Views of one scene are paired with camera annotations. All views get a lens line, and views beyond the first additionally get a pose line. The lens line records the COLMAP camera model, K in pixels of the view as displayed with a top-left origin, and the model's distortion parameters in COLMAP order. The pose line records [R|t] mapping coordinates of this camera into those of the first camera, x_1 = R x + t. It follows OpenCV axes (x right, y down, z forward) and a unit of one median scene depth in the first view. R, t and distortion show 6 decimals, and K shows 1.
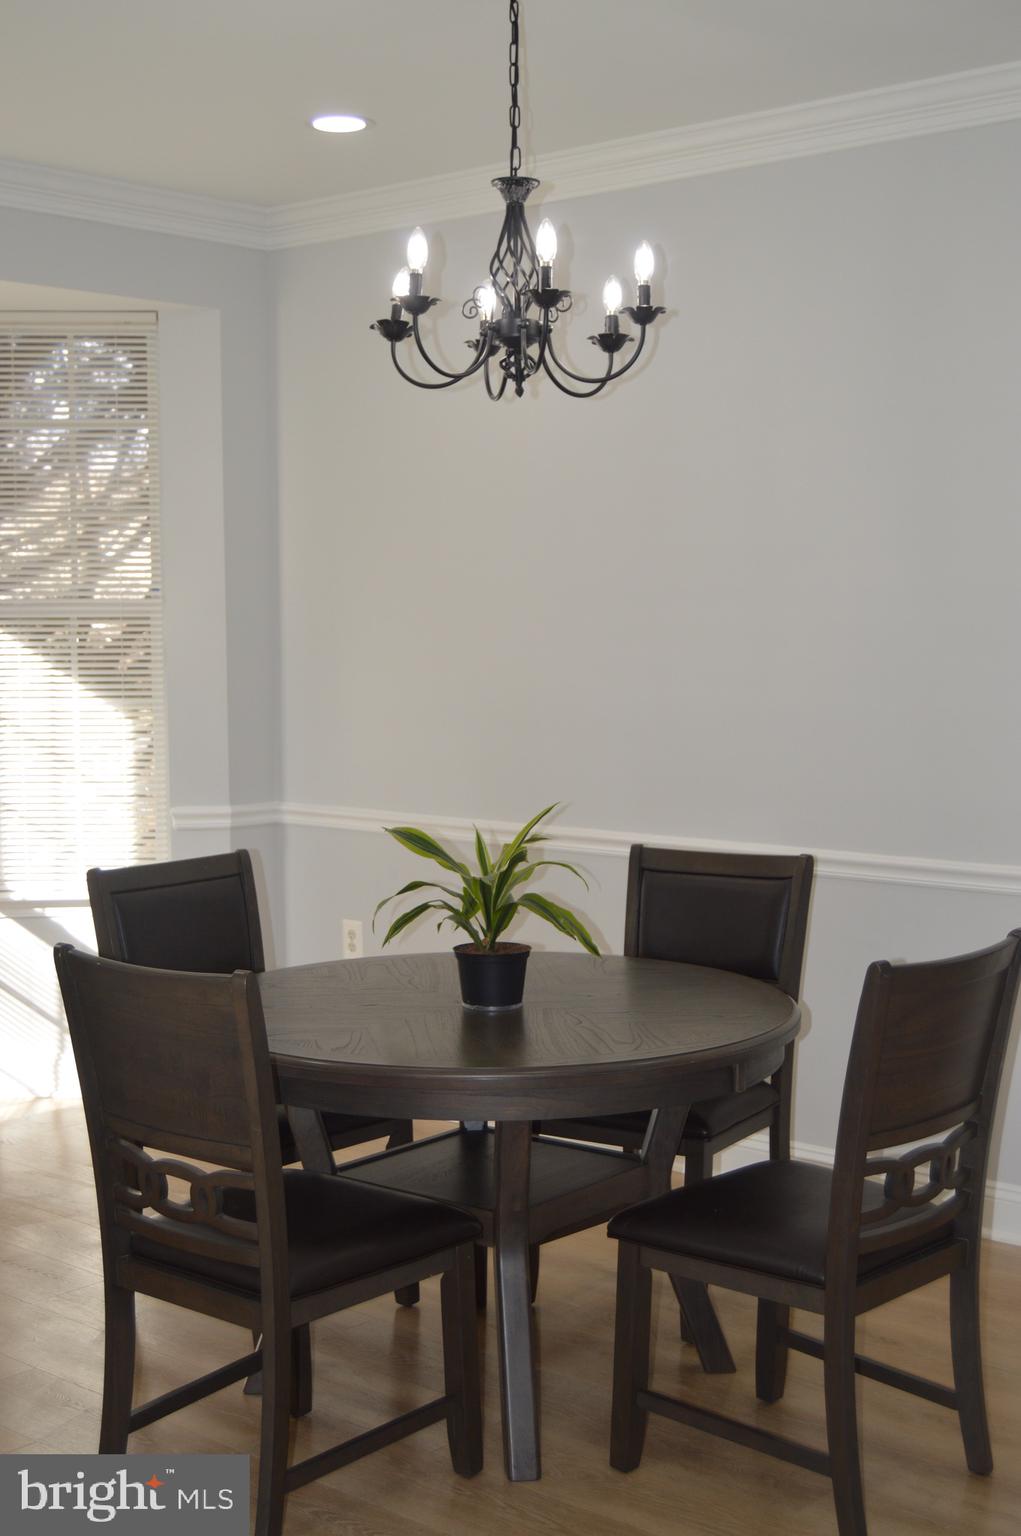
lens RADIAL K [[1974.9, 0, 510.5], [0, 1974.9, 768.0], [0, 0, 1]] dist [-0.016238, -0.367300]
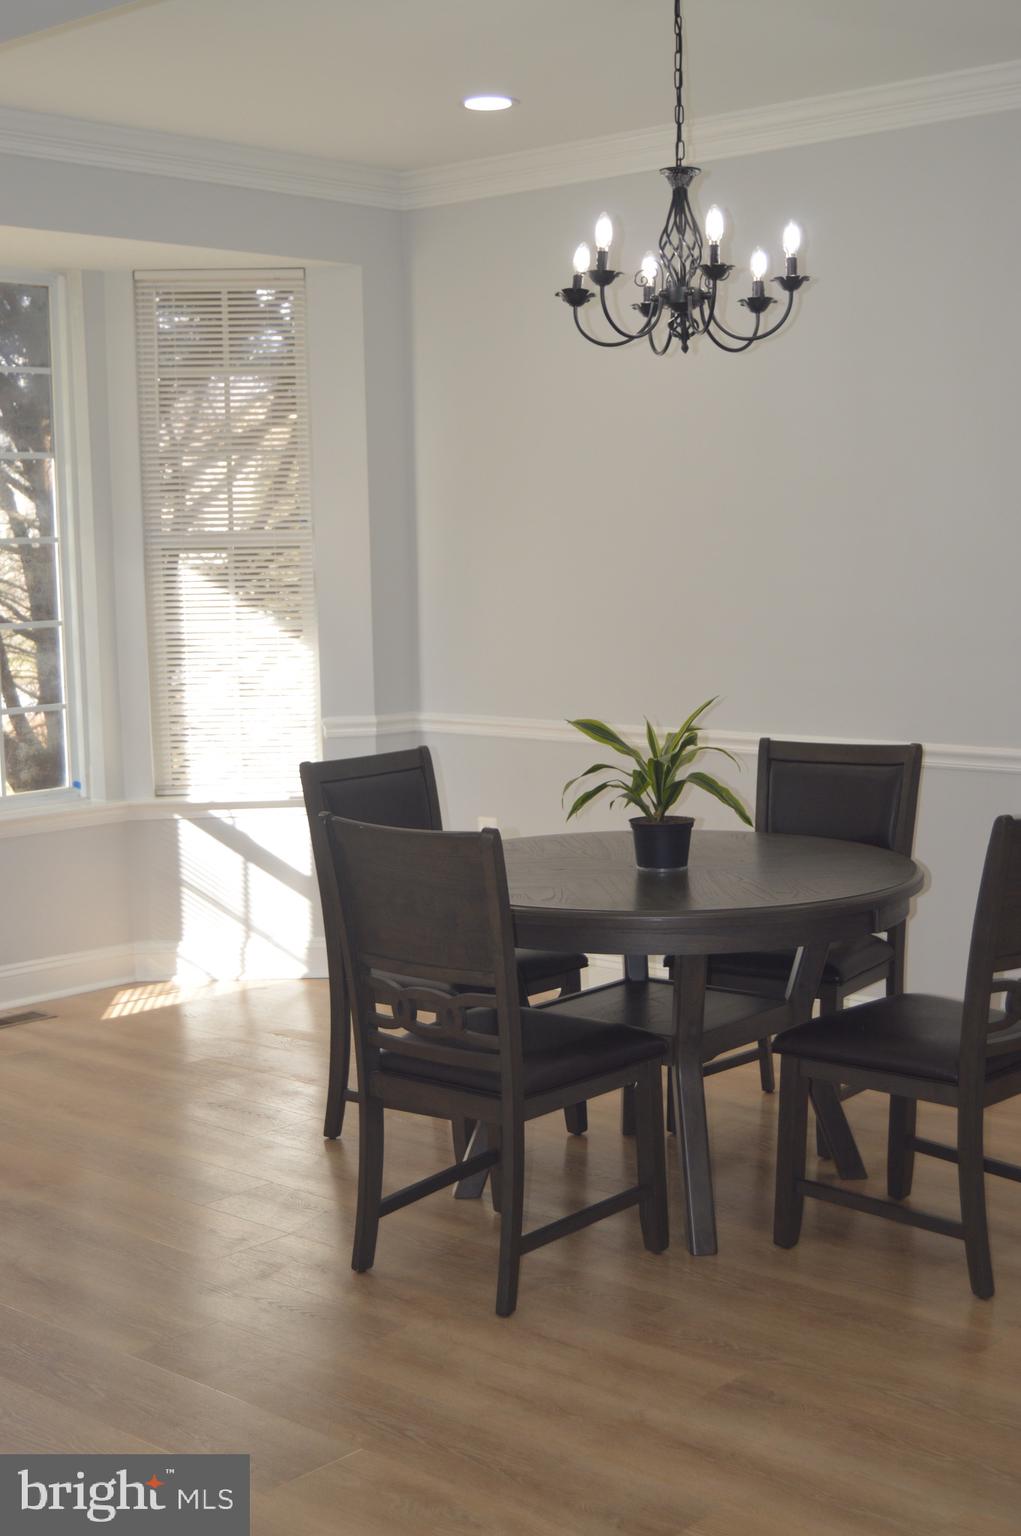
lens RADIAL K [[1974.9, 0, 510.5], [0, 1974.9, 768.0], [0, 0, 1]] dist [-0.016238, -0.367300]
pose [[0.999762, -0.010862, -0.018900, -0.078777], [0.011530, 0.999299, 0.035616, 0.017019], [0.018500, -0.035825, 0.999187, -0.188491]]
